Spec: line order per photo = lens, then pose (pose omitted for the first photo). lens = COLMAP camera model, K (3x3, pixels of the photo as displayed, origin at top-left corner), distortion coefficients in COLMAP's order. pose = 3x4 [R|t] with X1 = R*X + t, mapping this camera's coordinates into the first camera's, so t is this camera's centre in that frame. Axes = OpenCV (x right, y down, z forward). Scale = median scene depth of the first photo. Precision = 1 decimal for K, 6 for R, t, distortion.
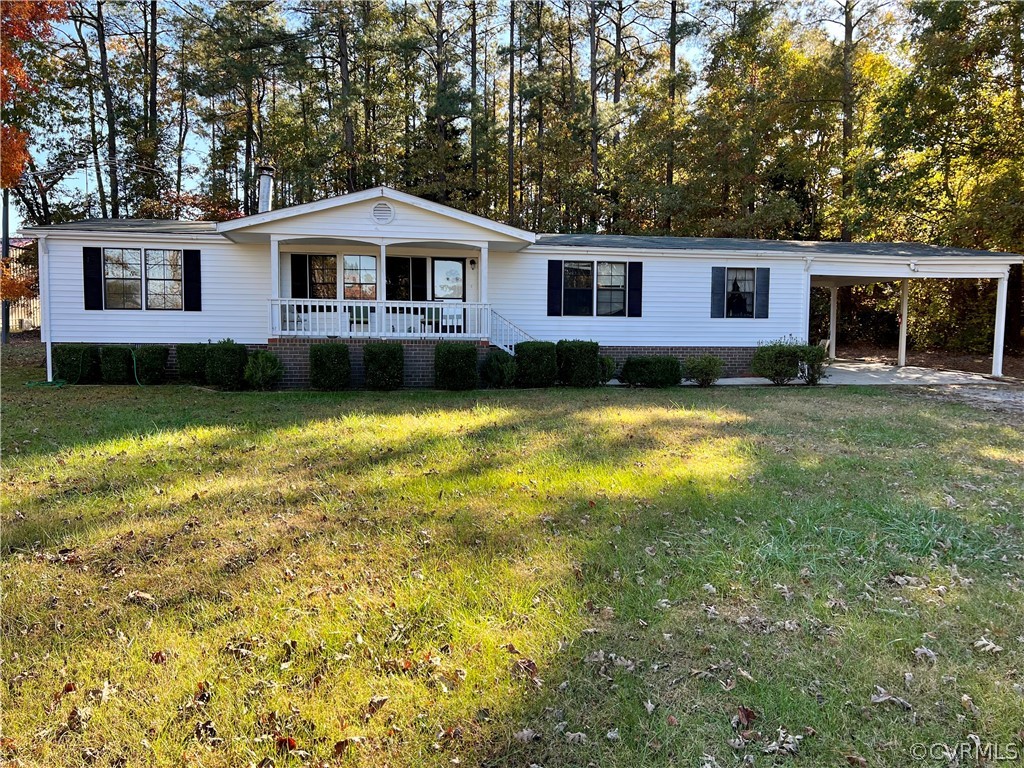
lens RADIAL K [[754.4, 0, 510.9], [0, 754.4, 387.3], [0, 0, 1]] dist [0.005724, -0.007786]
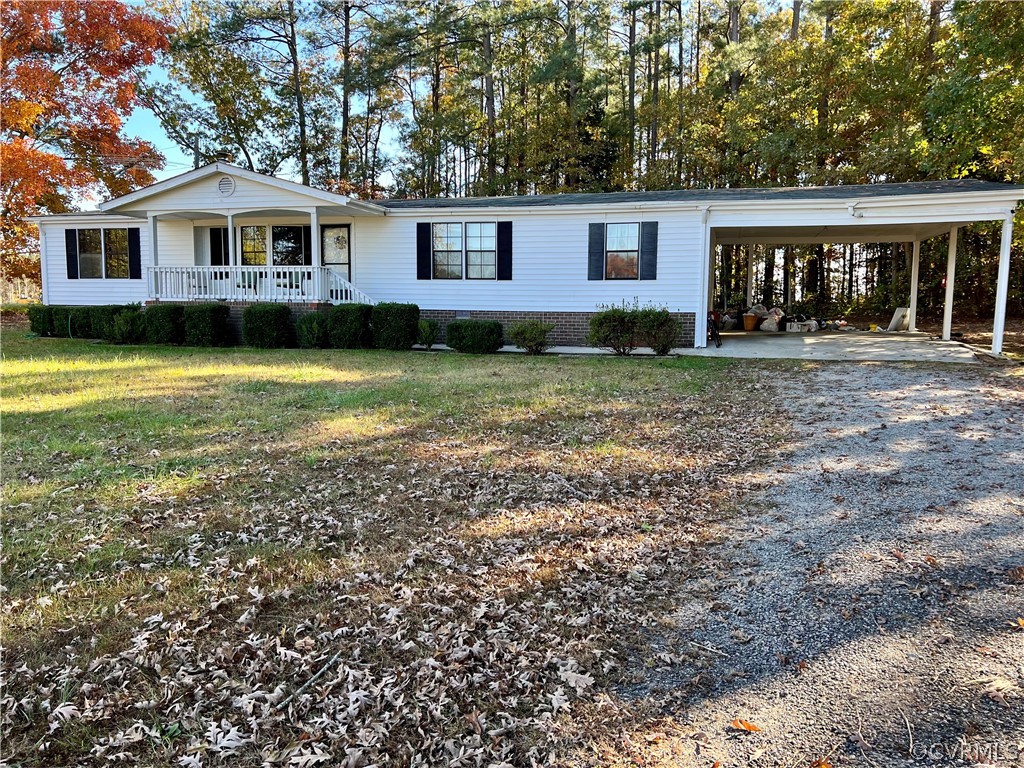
lens RADIAL K [[754.4, 0, 510.9], [0, 754.4, 387.3], [0, 0, 1]] dist [0.005724, -0.007786]
pose [[0.912208, 0.048288, -0.406873, 0.572076], [-0.031032, 0.998321, 0.048908, -0.004589], [0.408551, -0.031988, 0.912175, 0.134801]]
